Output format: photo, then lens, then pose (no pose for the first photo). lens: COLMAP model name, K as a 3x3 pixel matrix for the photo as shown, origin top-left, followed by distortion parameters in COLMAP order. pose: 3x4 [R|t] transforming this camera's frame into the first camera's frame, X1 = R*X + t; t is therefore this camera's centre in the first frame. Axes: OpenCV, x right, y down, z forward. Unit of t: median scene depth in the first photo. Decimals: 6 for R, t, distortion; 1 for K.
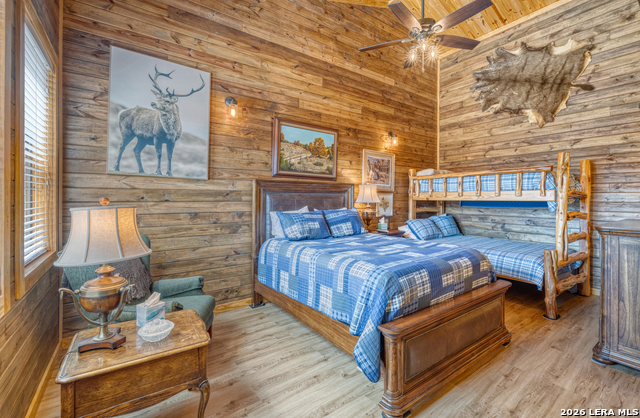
lens RADIAL K [[278.2, 0, 321.5], [0, 278.2, 199.0], [0, 0, 1]] dist [-0.002235, -0.000275]
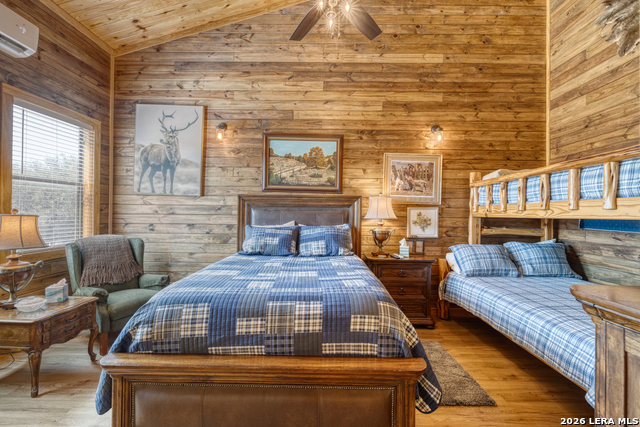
lens RADIAL K [[269.2, 0, 321.1], [0, 269.2, 212.0], [0, 0, 1]] dist [-0.001595, -0.000481]
pose [[0.806715, 0.001708, -0.590938, 0.556863], [-0.009991, 0.999892, -0.010749, 0.003871], [0.590856, 0.014575, 0.806645, 0.309004]]
